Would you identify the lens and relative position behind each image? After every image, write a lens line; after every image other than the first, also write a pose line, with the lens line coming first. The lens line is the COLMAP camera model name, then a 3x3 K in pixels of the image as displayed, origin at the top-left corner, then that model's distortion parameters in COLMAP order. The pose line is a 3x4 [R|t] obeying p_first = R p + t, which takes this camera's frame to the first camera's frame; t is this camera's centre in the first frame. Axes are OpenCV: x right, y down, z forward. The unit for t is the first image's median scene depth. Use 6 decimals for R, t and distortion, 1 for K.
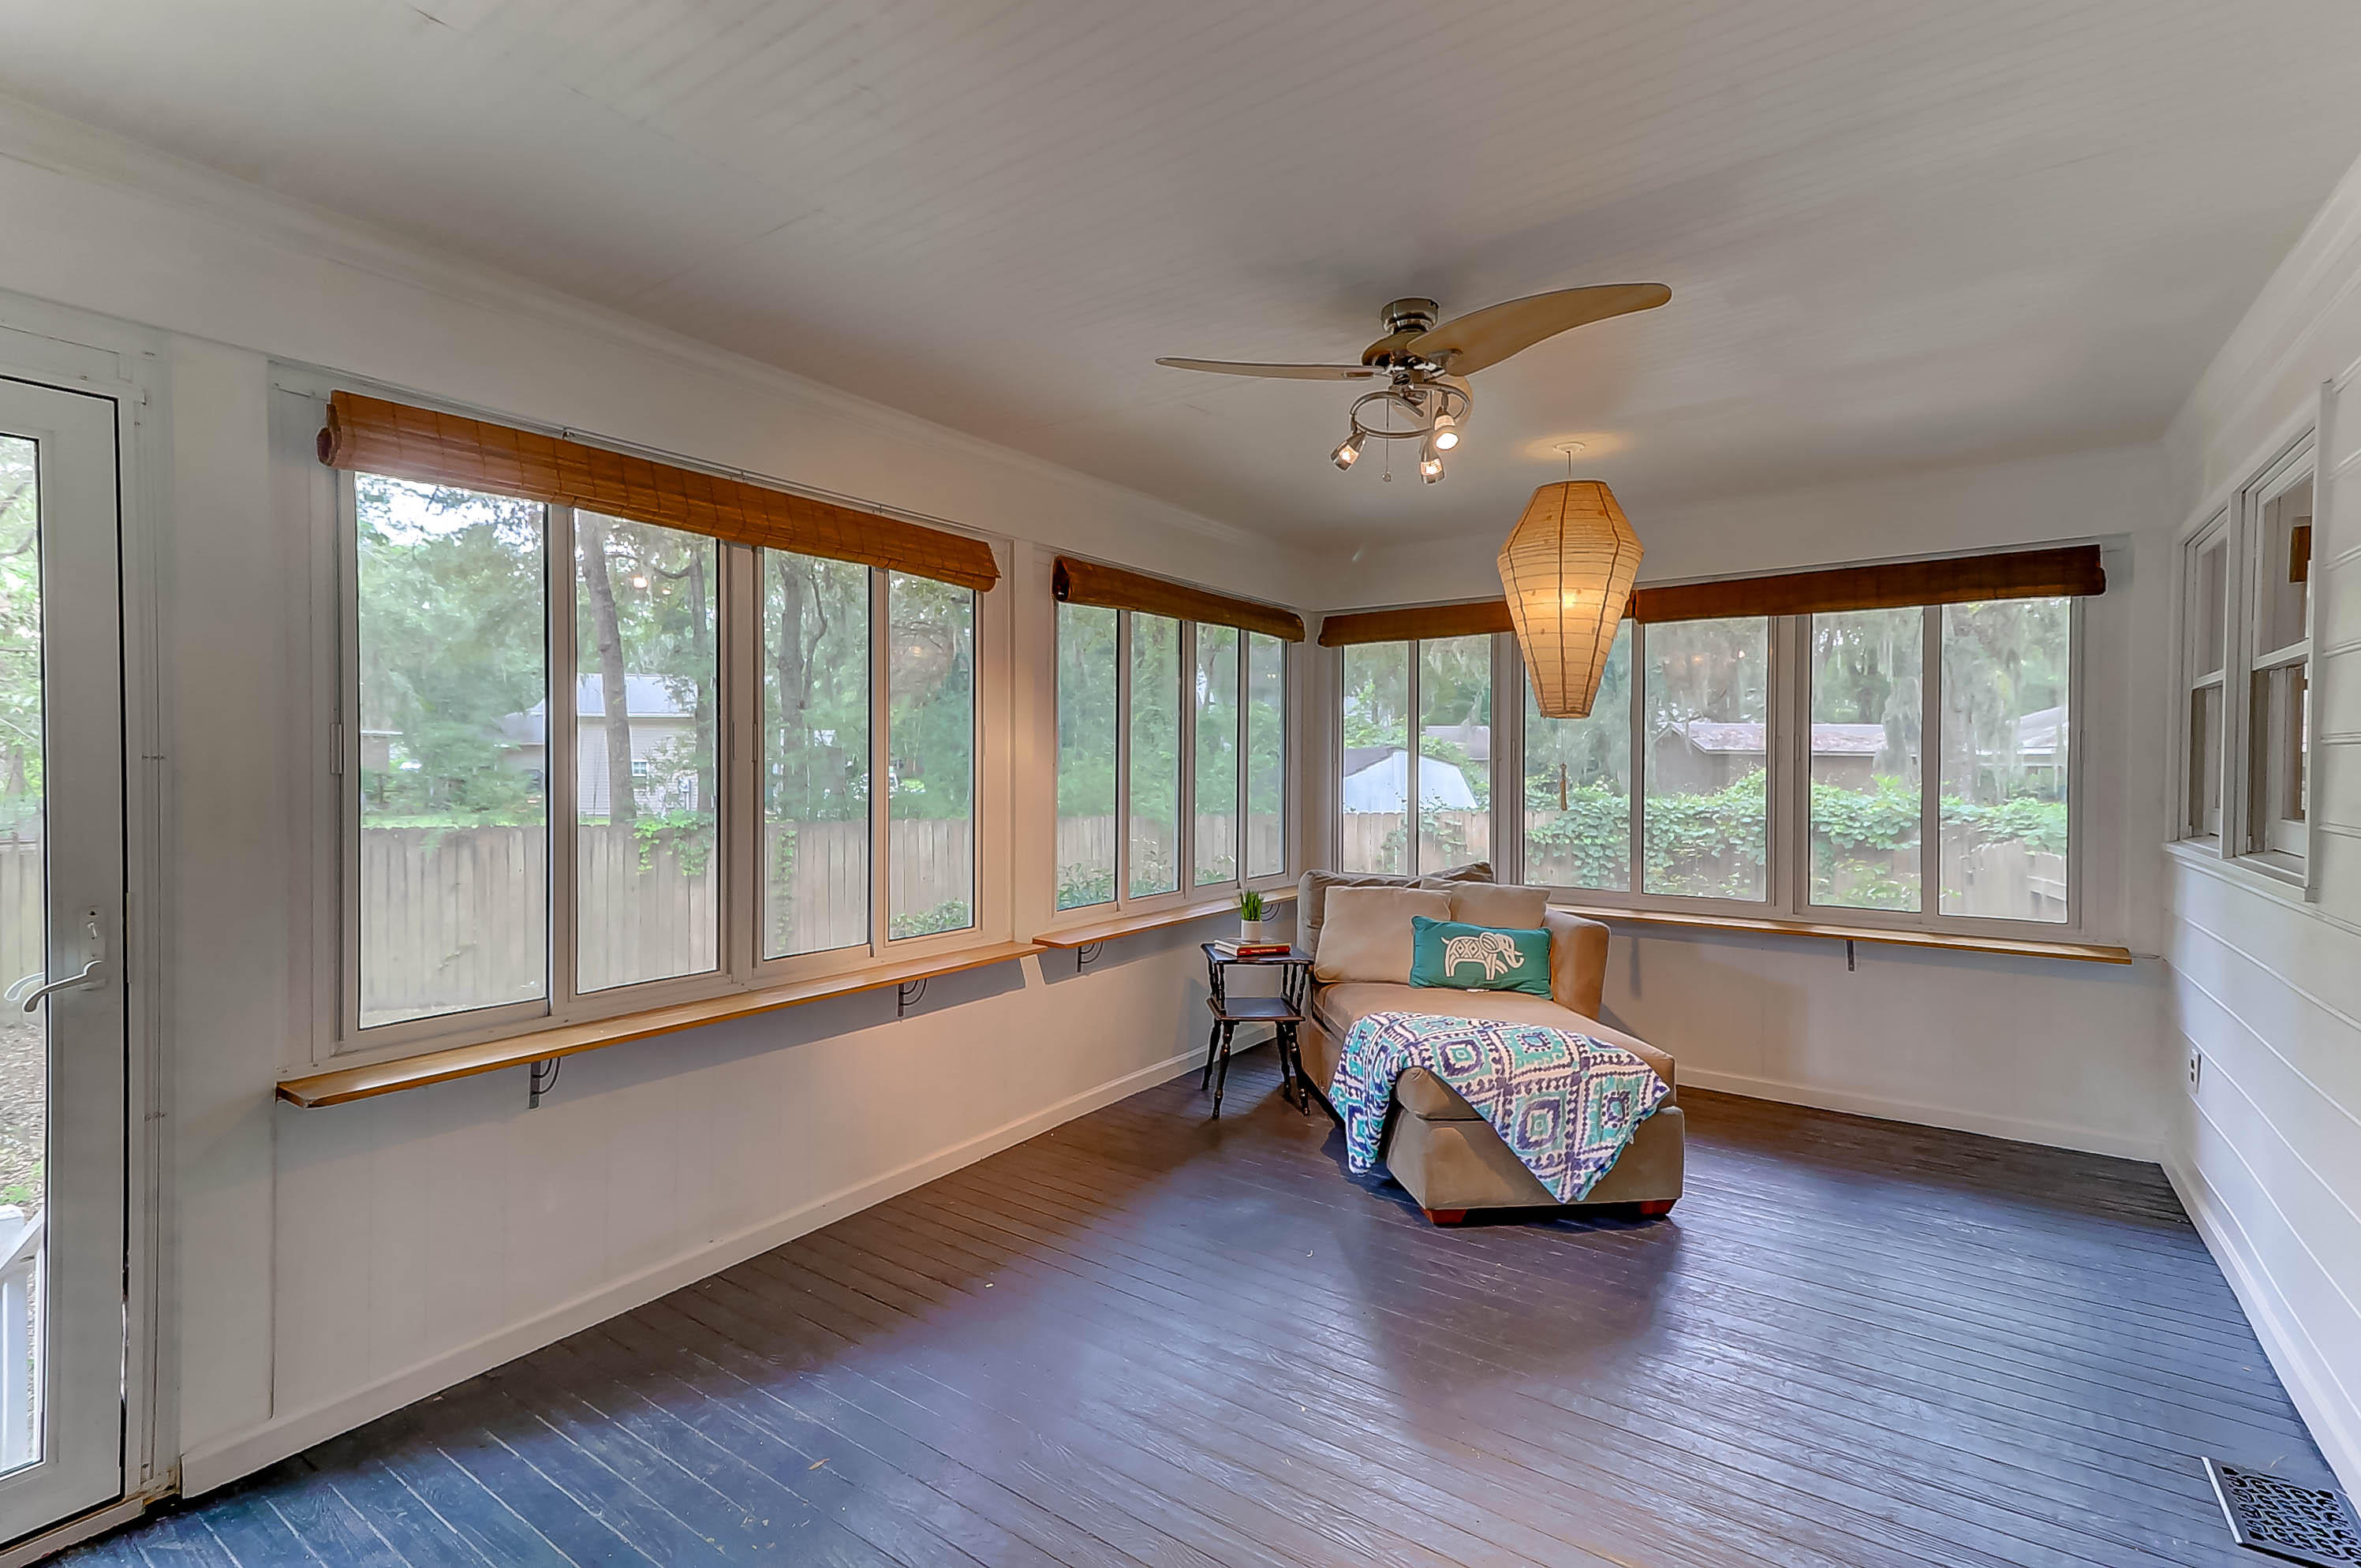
lens RADIAL K [[1059.8, 0, 1177.9], [0, 1059.8, 770.4], [0, 0, 1]] dist [0.029444, -0.002133]
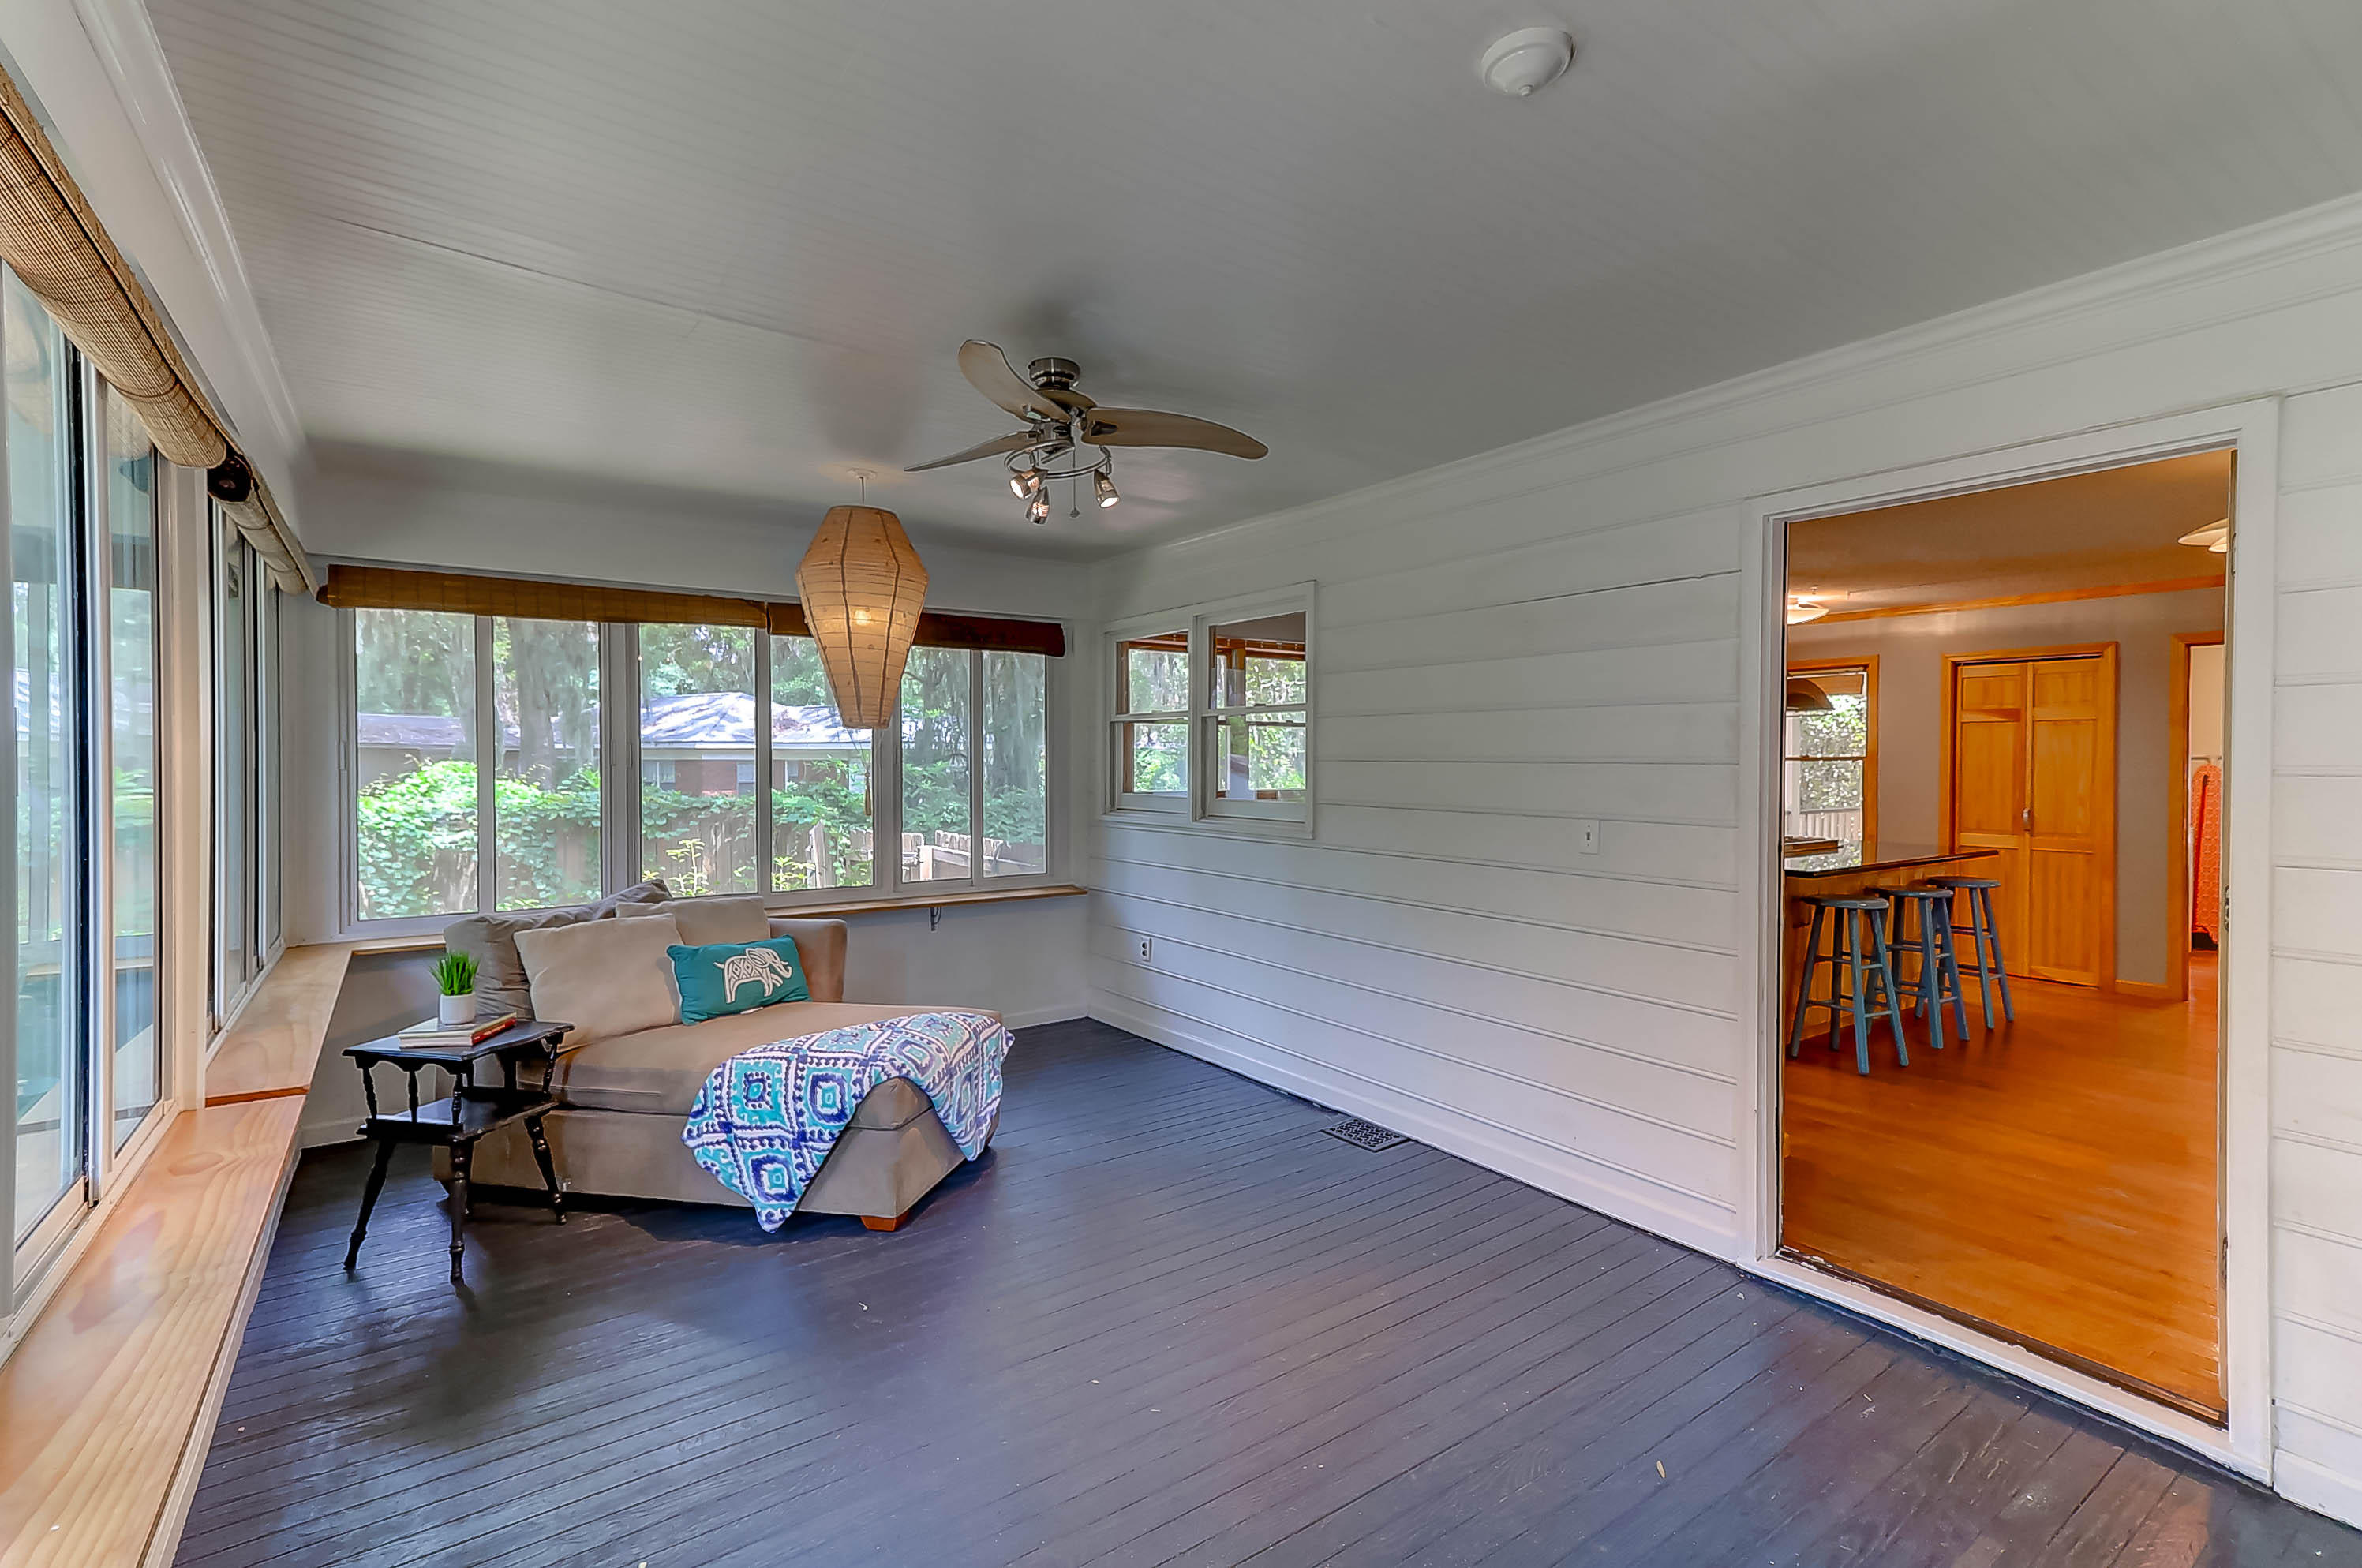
lens RADIAL K [[1060.3, 0, 1171.0], [0, 1060.3, 774.7], [0, 0, 1]] dist [0.029444, -0.002133]
pose [[0.344823, -0.017145, 0.938511, -0.496393], [0.006222, 0.999853, 0.015980, -0.017771], [-0.938647, 0.000330, 0.344879, 0.326178]]
